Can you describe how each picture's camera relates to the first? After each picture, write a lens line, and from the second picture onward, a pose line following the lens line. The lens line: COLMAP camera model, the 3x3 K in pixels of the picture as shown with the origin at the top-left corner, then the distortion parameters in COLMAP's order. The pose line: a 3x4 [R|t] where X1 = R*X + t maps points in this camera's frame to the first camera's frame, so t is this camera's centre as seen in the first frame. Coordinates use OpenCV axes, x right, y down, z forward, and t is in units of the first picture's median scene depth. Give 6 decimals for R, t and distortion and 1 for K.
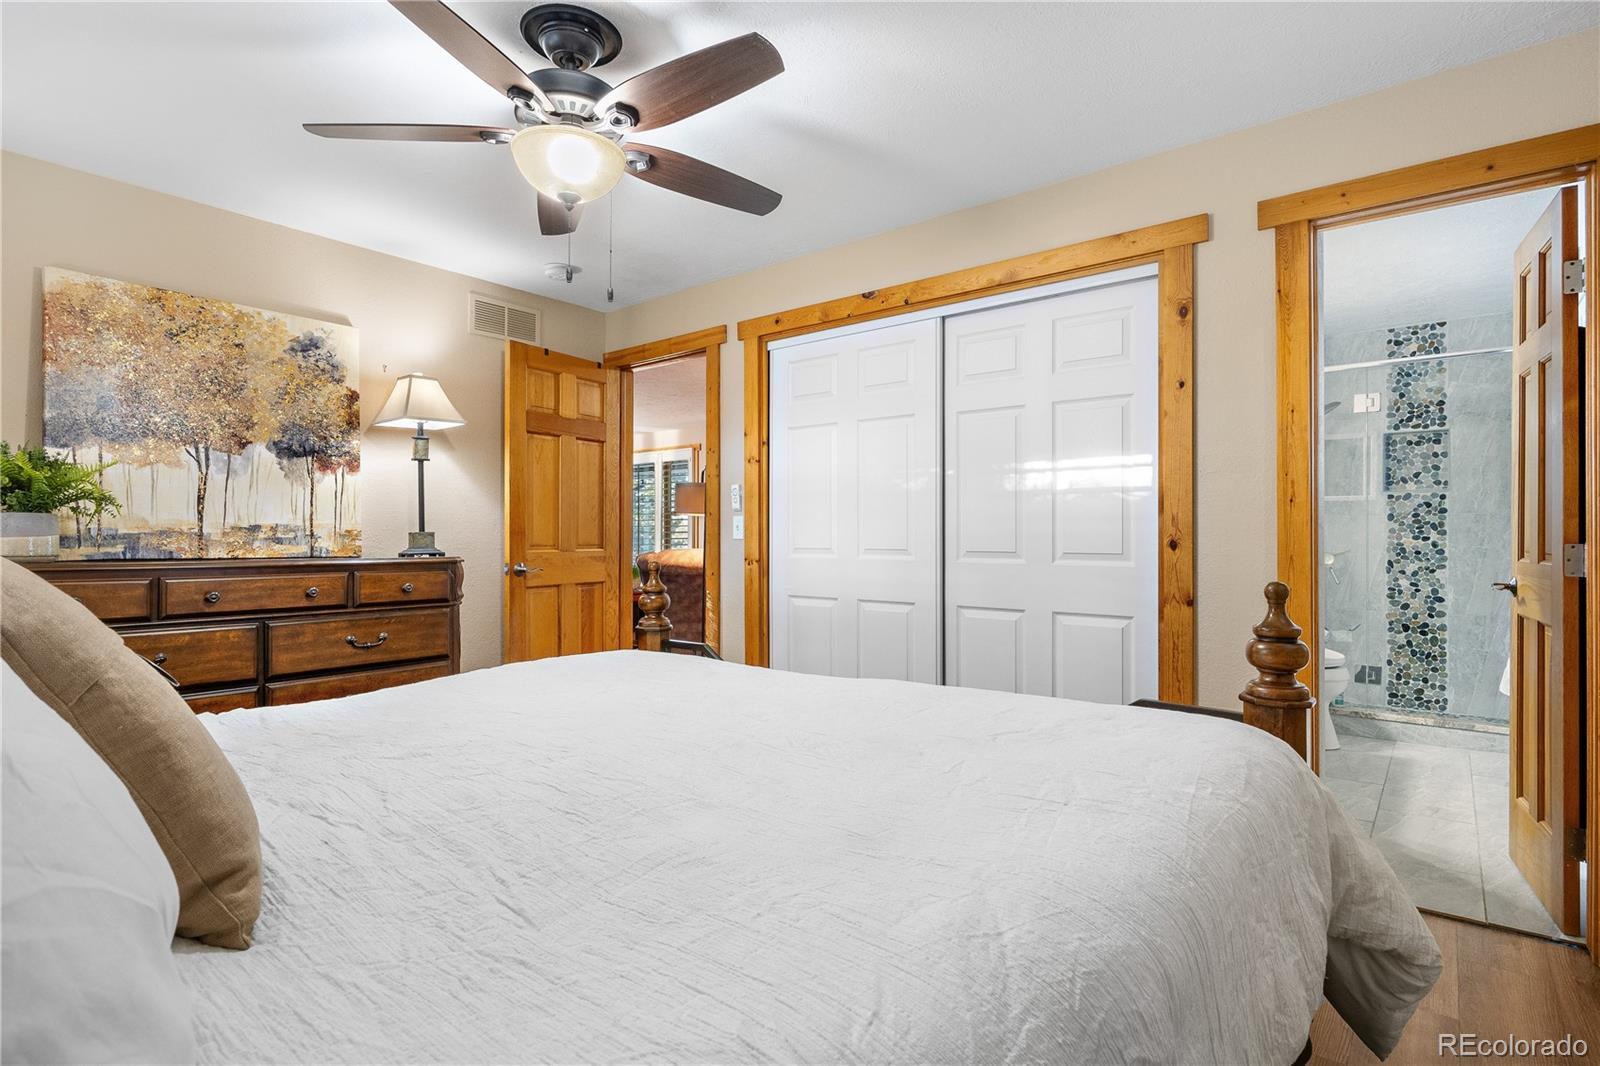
lens RADIAL K [[799.4, 0, 800.5], [0, 799.4, 534.3], [0, 0, 1]] dist [-0.003204, 0.003105]
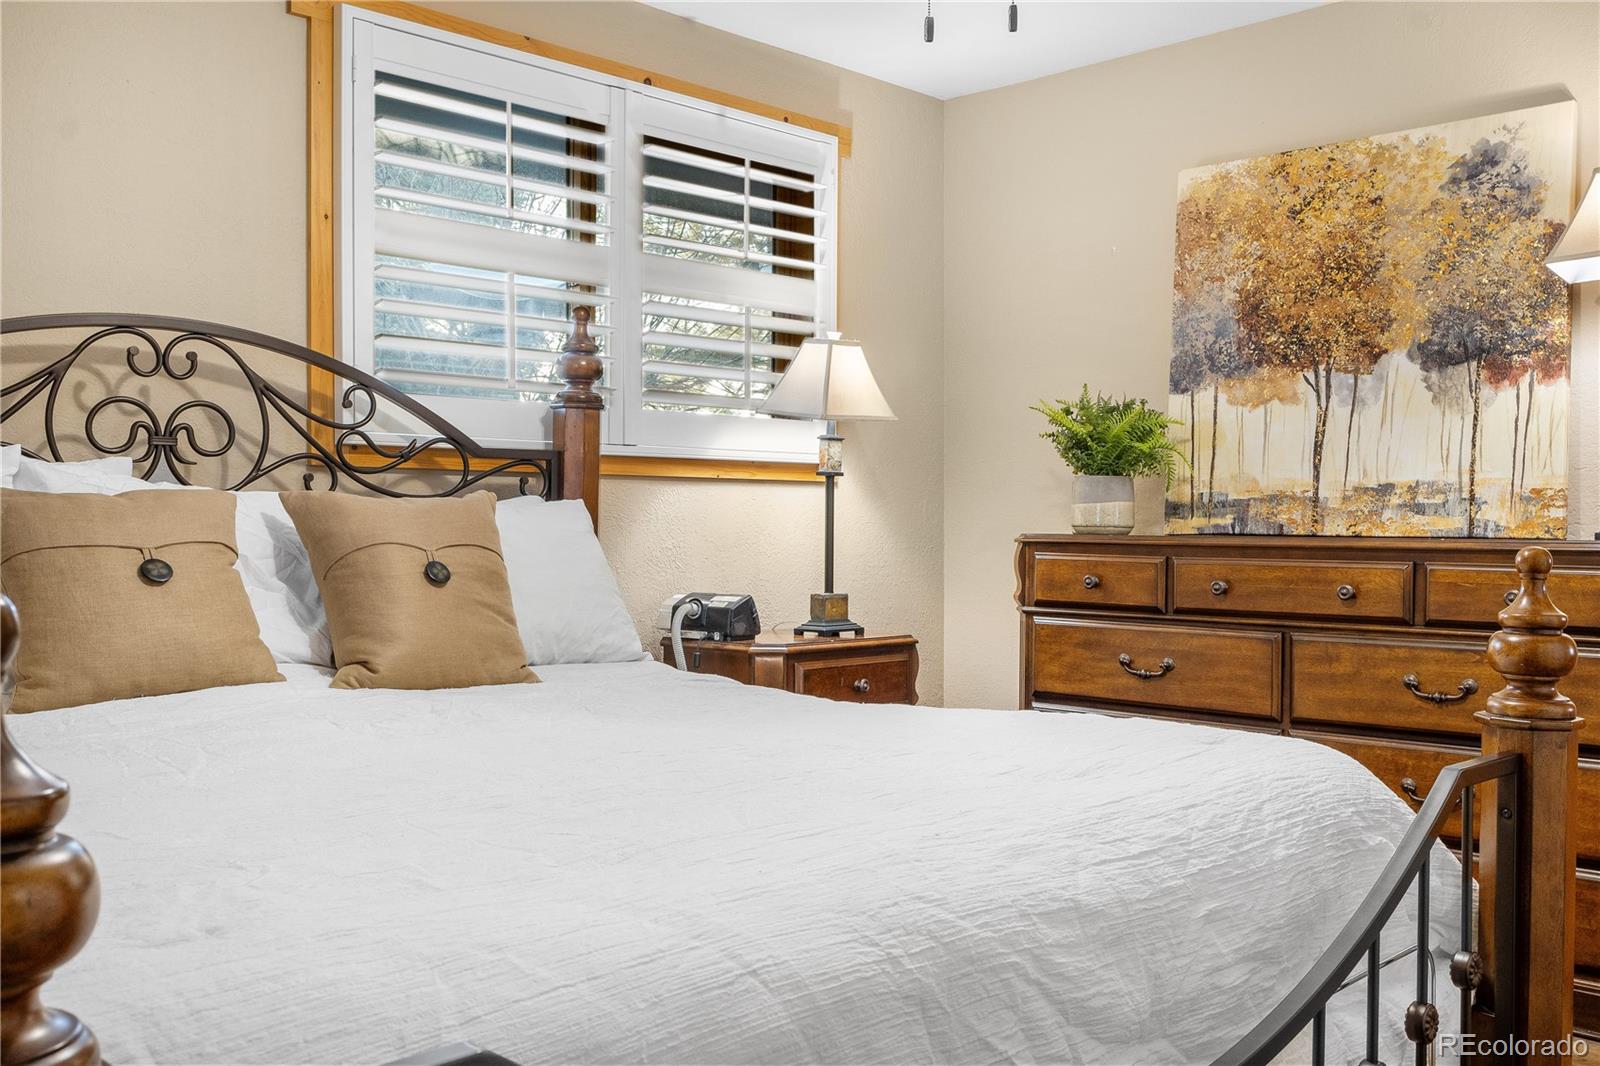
lens RADIAL K [[1488.5, 0, 800.5], [0, 1488.5, 536.8], [0, 0, 1]] dist [0.000240, 0.000000]
pose [[-0.105874, 0.006949, -0.994355, 0.526512], [0.000485, 0.999976, 0.006937, 0.021884], [0.994379, 0.000252, -0.105875, 0.680572]]
